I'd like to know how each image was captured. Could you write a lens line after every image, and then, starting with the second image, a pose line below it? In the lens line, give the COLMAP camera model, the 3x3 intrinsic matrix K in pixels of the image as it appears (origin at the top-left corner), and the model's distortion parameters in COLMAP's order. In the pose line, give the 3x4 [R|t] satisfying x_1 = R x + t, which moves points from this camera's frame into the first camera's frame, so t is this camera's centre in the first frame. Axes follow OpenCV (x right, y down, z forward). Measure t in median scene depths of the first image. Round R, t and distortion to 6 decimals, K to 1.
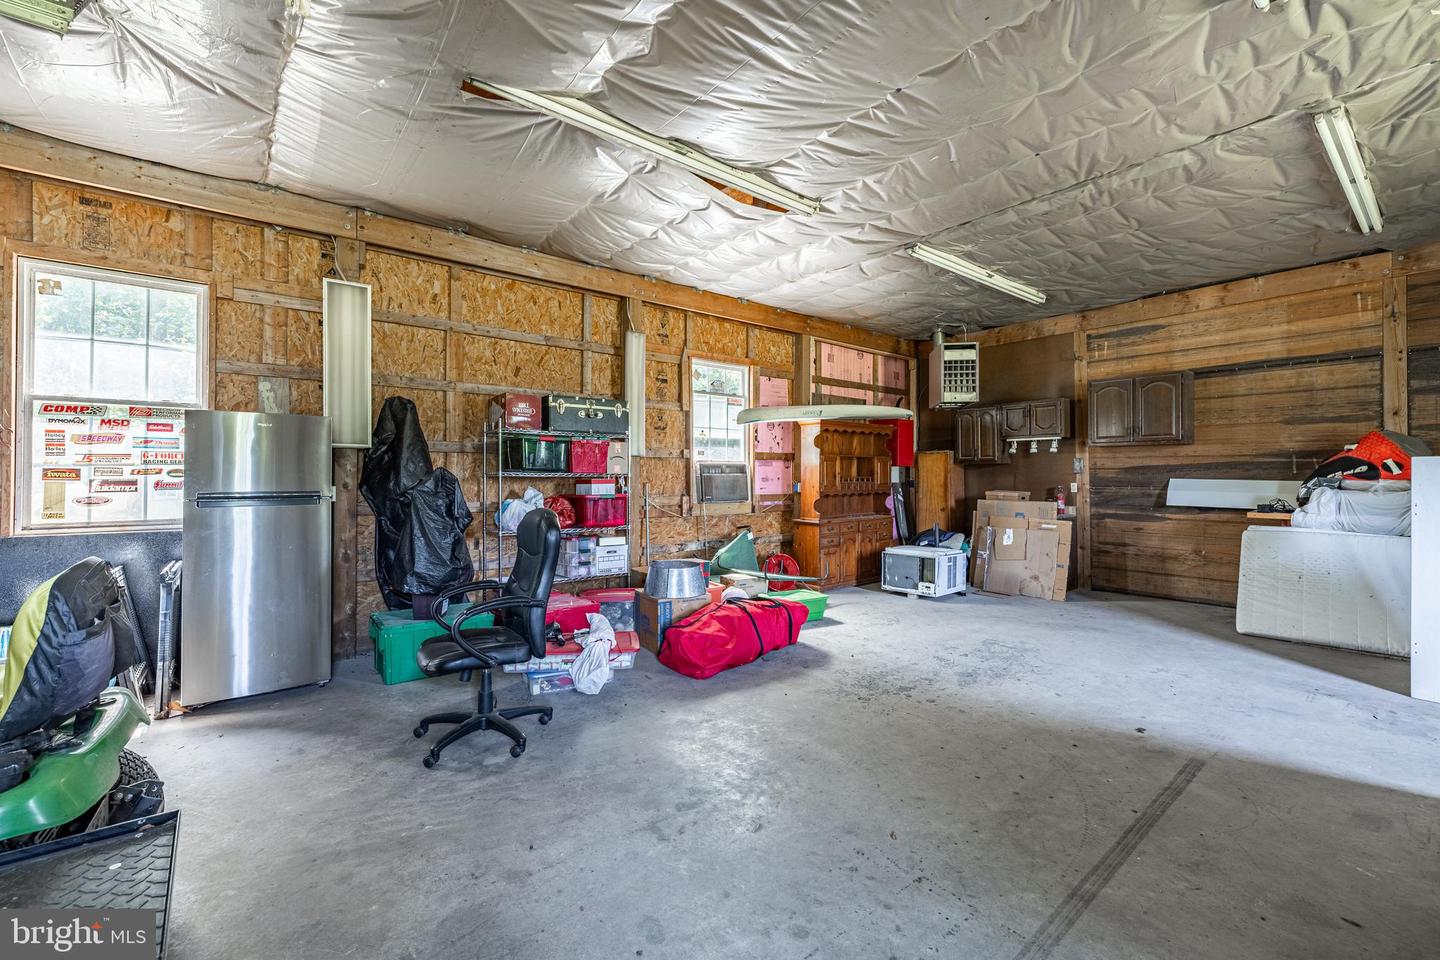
lens RADIAL K [[617.9, 0, 717.0], [0, 617.9, 474.9], [0, 0, 1]] dist [-0.000142, 0.000160]
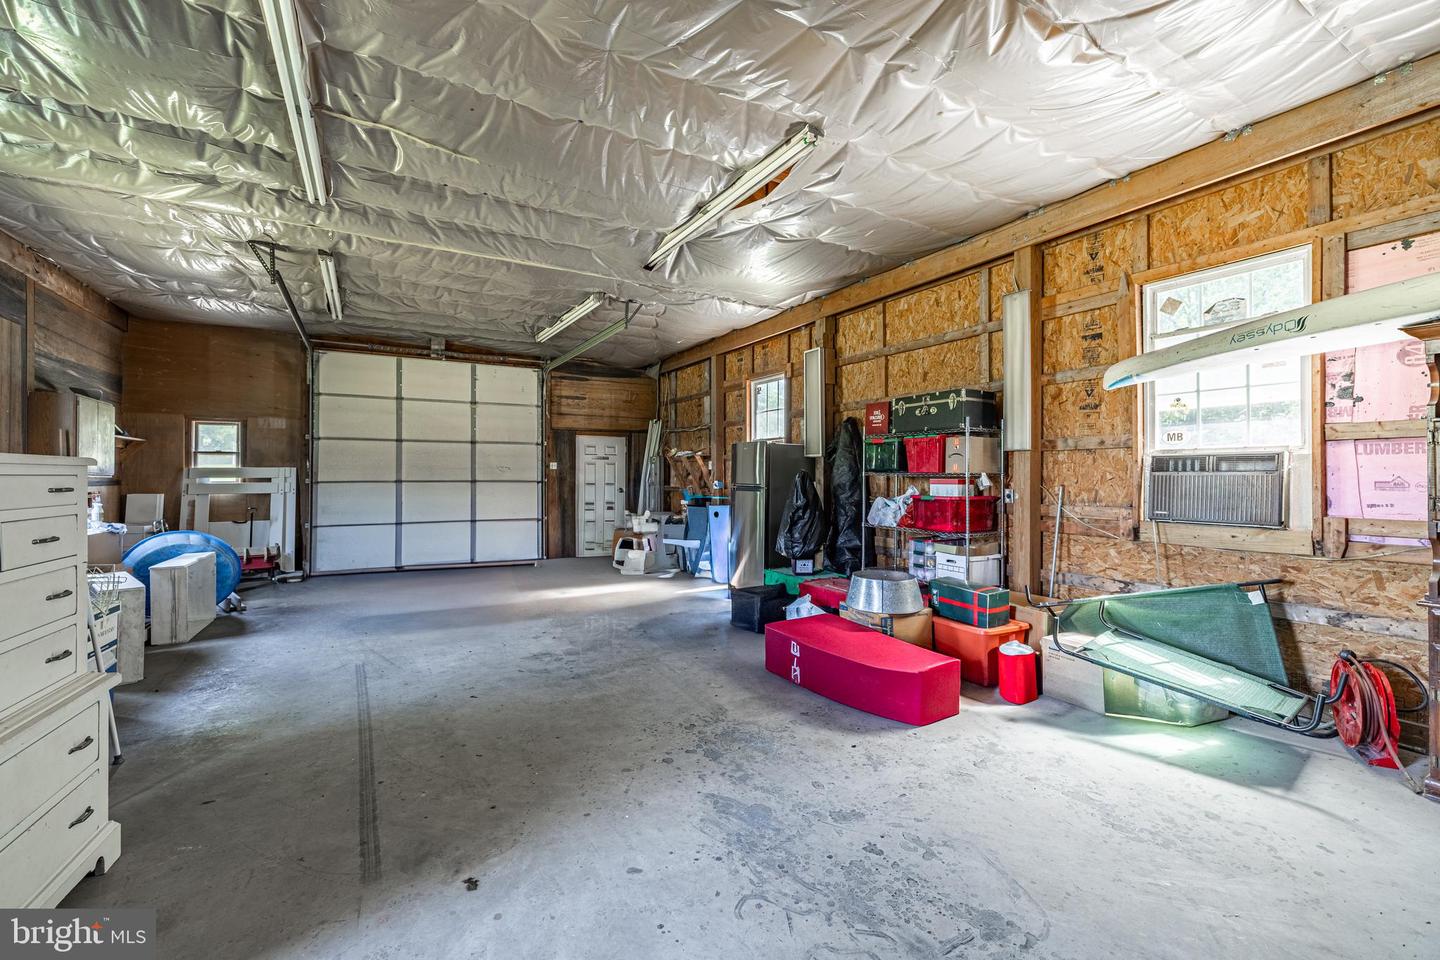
lens RADIAL K [[617.9, 0, 716.6], [0, 617.9, 474.7], [0, 0, 1]] dist [-0.000142, 0.000160]
pose [[-0.170841, 0.001367, -0.985298, 1.029726], [0.001444, 0.999998, 0.001137, -0.001542], [0.985298, -0.001229, -0.170842, 1.105477]]
